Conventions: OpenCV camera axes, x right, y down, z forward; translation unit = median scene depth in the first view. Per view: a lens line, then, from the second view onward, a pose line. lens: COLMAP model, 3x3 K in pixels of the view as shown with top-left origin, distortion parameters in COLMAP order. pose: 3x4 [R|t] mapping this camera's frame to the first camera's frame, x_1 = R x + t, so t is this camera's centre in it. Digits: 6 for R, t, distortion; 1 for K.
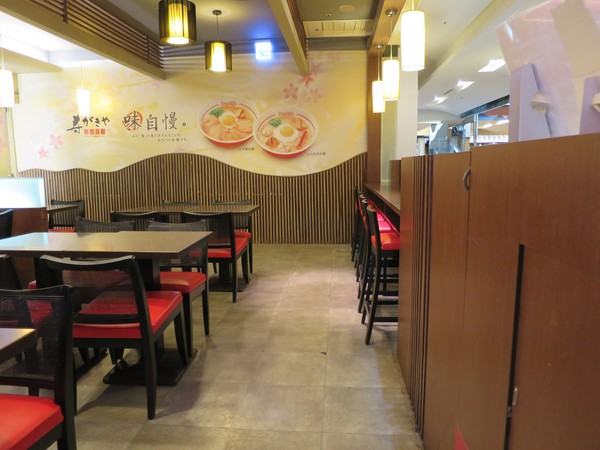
lens RADIAL K [[436.5, 0, 300.0], [0, 436.5, 225.0], [0, 0, 1]] dist [-0.041823, 0.002864]
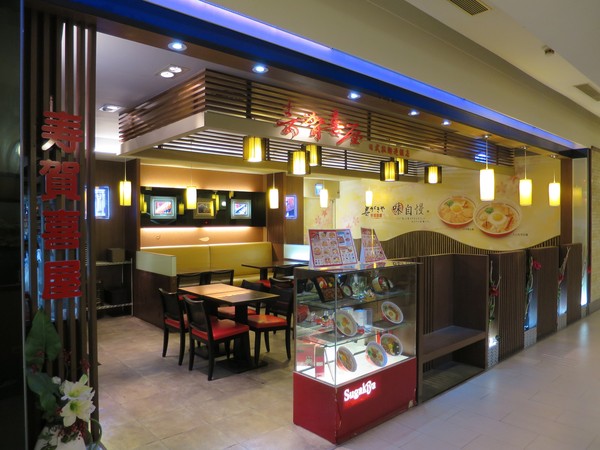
lens RADIAL K [[436.5, 0, 300.0], [0, 436.5, 225.0], [0, 0, 1]] dist [-0.041823, 0.002864]
pose [[0.729431, 0.017122, -0.683841, 0.425537], [-0.103266, 0.990986, -0.085339, -0.015900], [0.676215, 0.132866, 0.724624, -0.353758]]
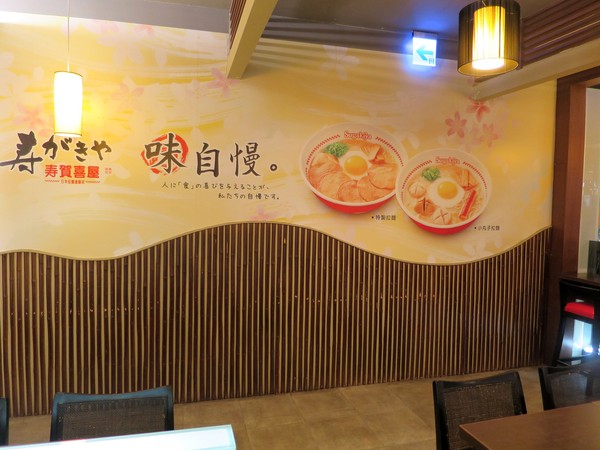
lens RADIAL K [[436.5, 0, 300.0], [0, 436.5, 225.0], [0, 0, 1]] dist [-0.041823, 0.002864]
pose [[0.938314, 0.008637, 0.345677, -0.417349], [0.020173, 0.996618, -0.079659, -0.122117], [-0.345195, 0.081718, 0.934966, 0.511282]]
